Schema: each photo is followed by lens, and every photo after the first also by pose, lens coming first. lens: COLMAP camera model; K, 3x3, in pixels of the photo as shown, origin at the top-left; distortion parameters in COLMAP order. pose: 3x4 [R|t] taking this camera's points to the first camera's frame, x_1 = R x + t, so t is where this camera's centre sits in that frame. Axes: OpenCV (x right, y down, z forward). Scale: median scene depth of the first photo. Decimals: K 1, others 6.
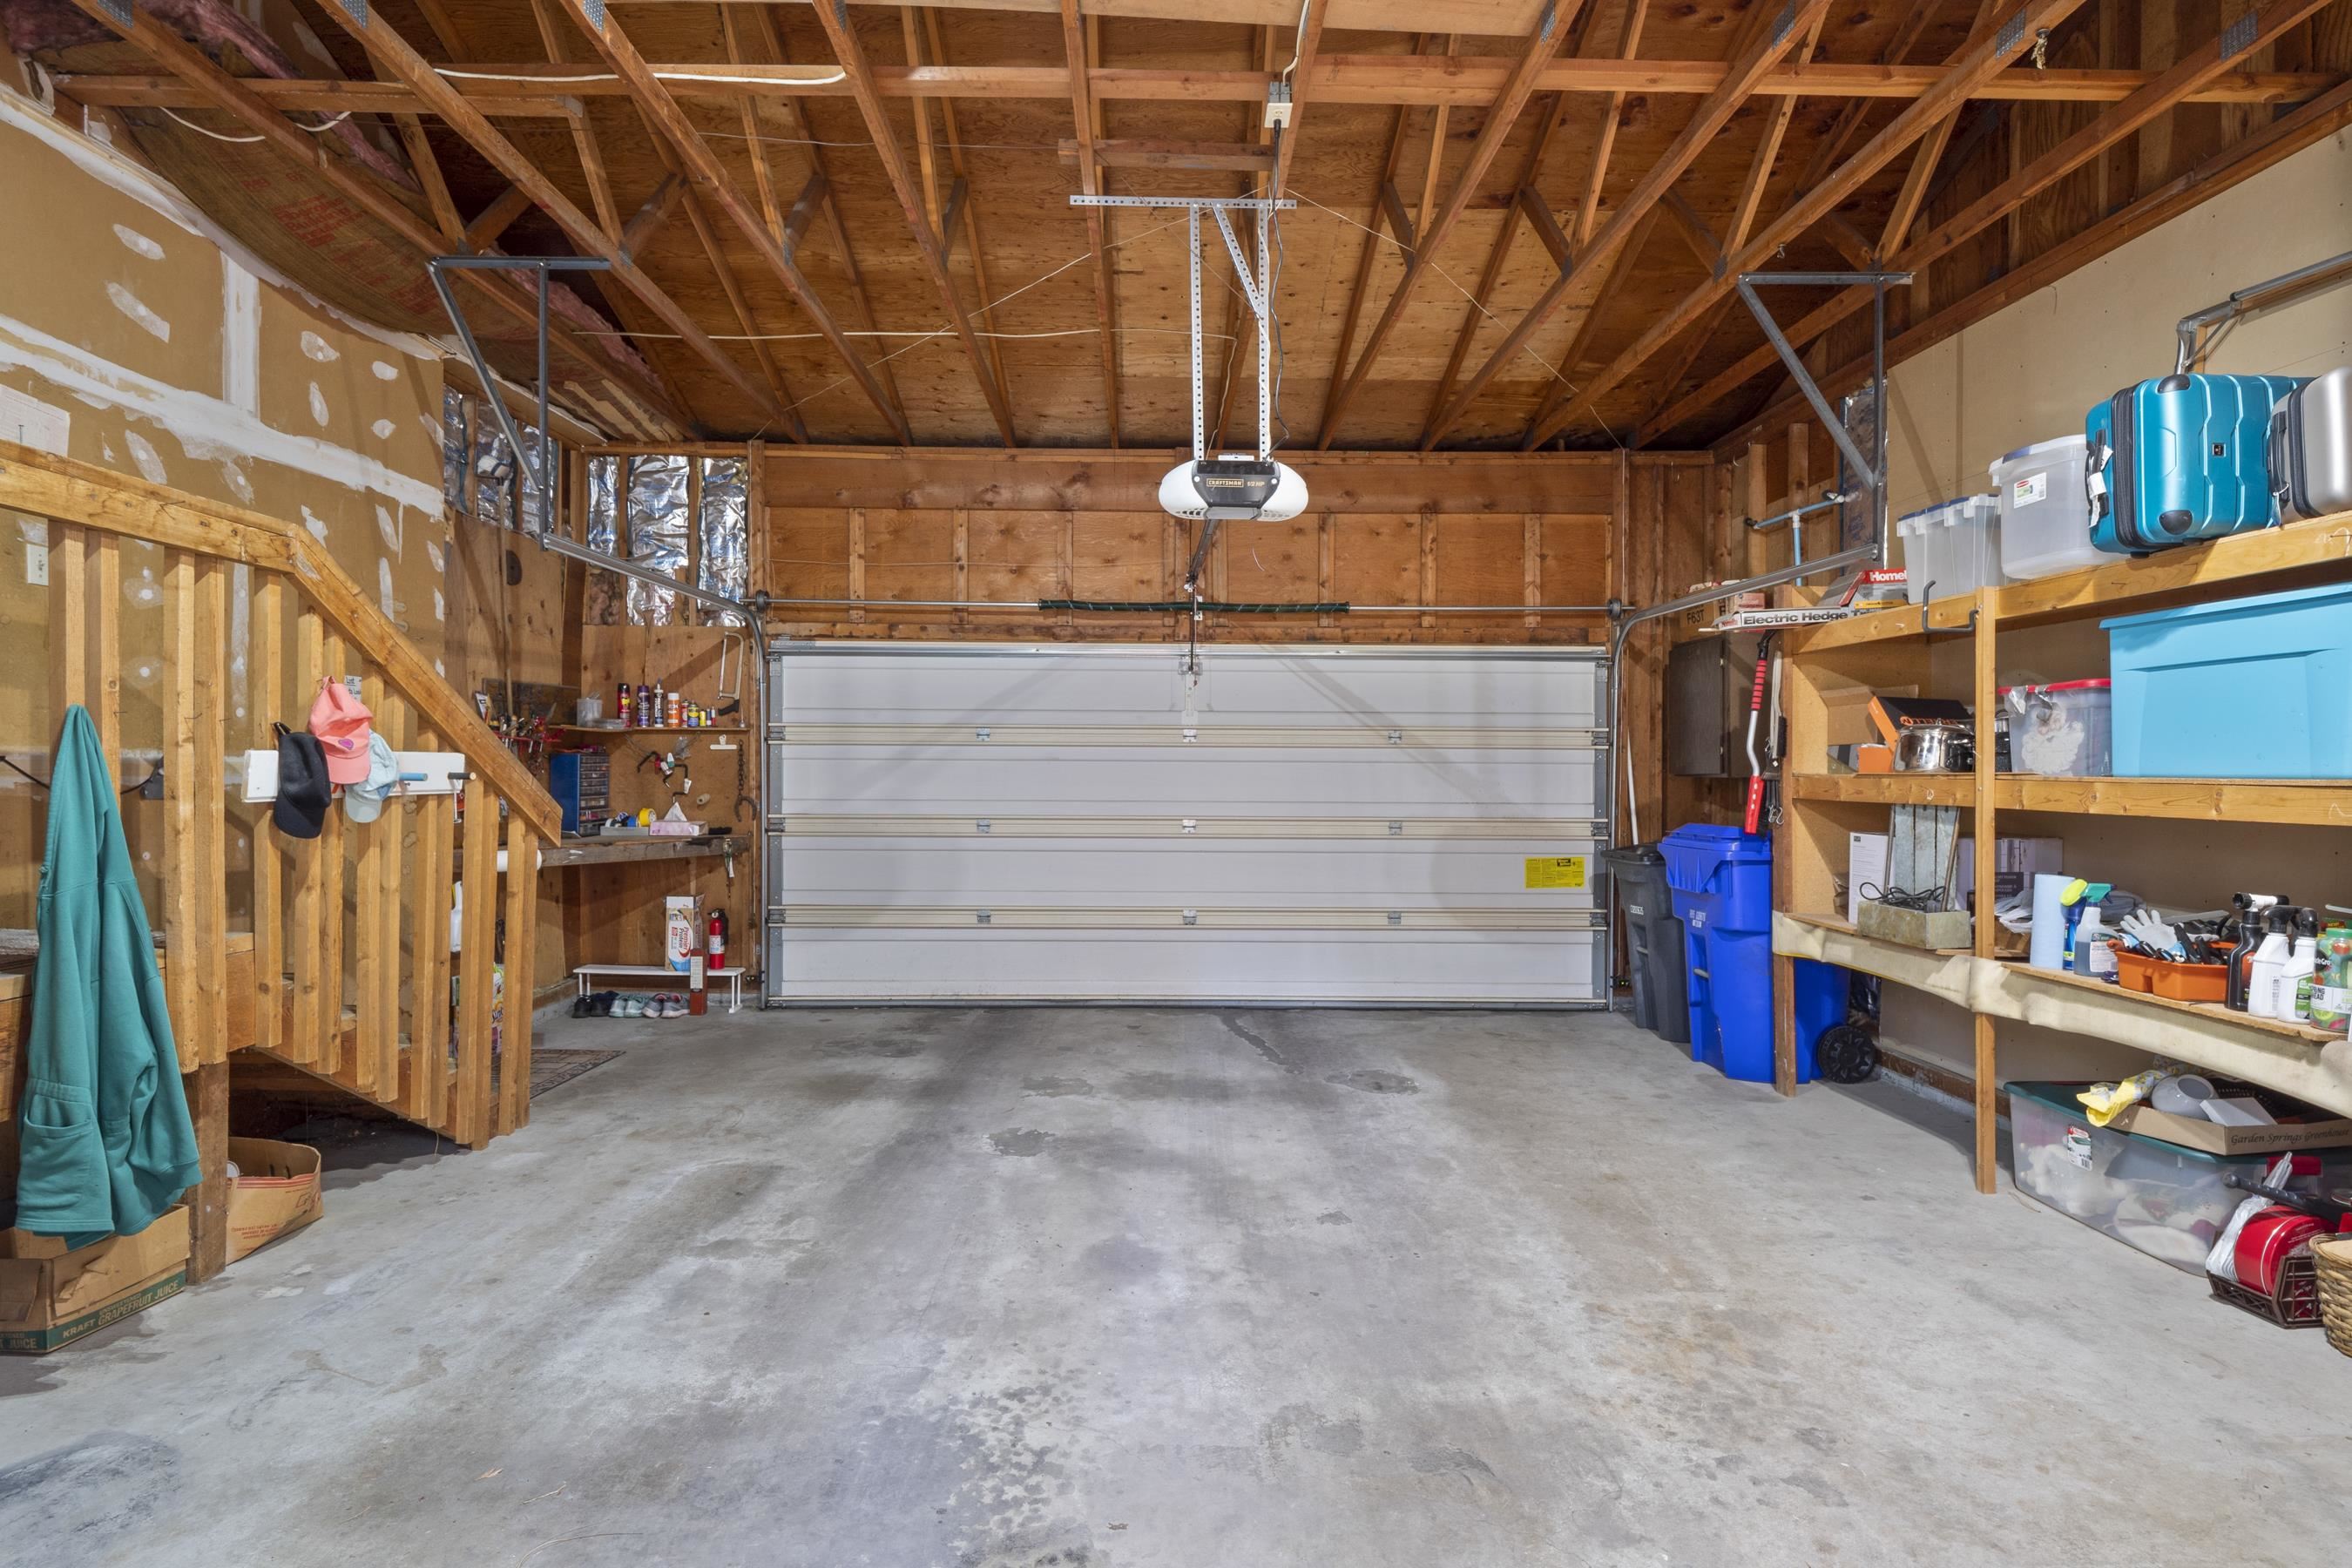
lens RADIAL K [[1157.8, 0, 1153.2], [0, 1157.8, 767.6], [0, 0, 1]] dist [-0.007835, -0.000827]
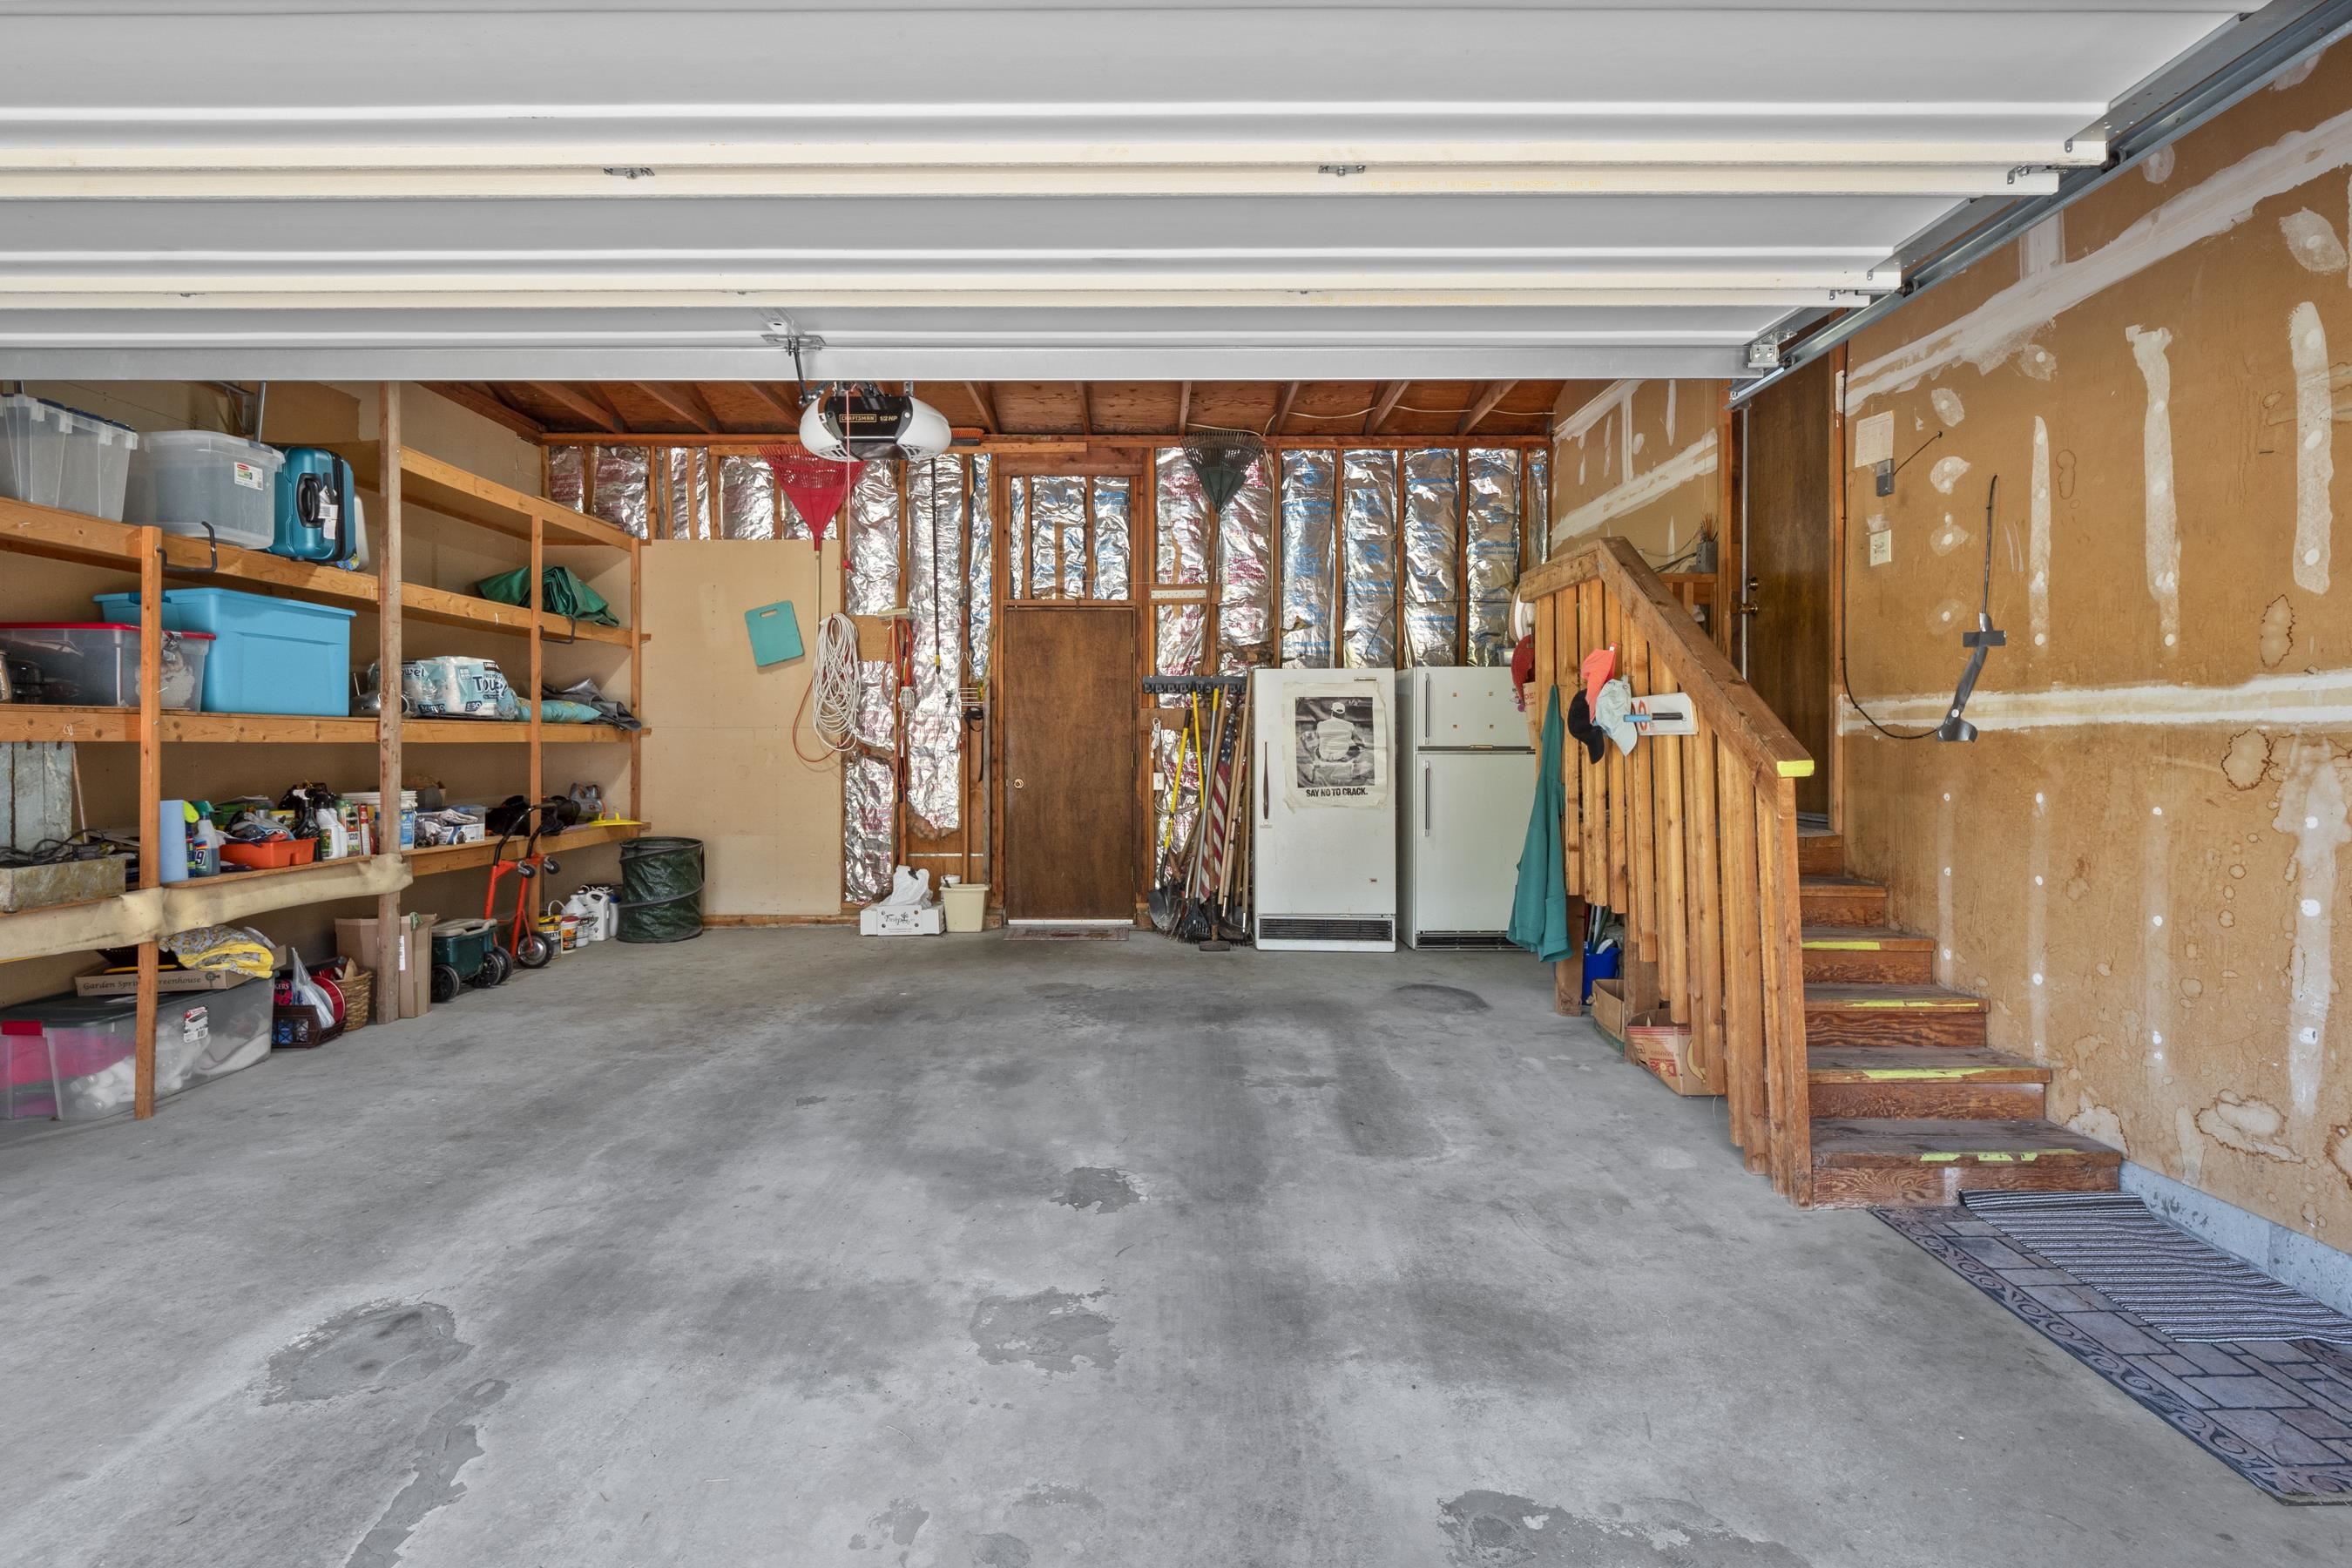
lens RADIAL K [[1157.8, 0, 1153.2], [0, 1157.8, 767.6], [0, 0, 1]] dist [-0.007835, -0.000827]
pose [[-0.999964, -0.004461, 0.007282, -0.163227], [-0.004302, 0.999754, 0.021747, 0.028425], [-0.007377, 0.021715, -0.999737, 1.825325]]
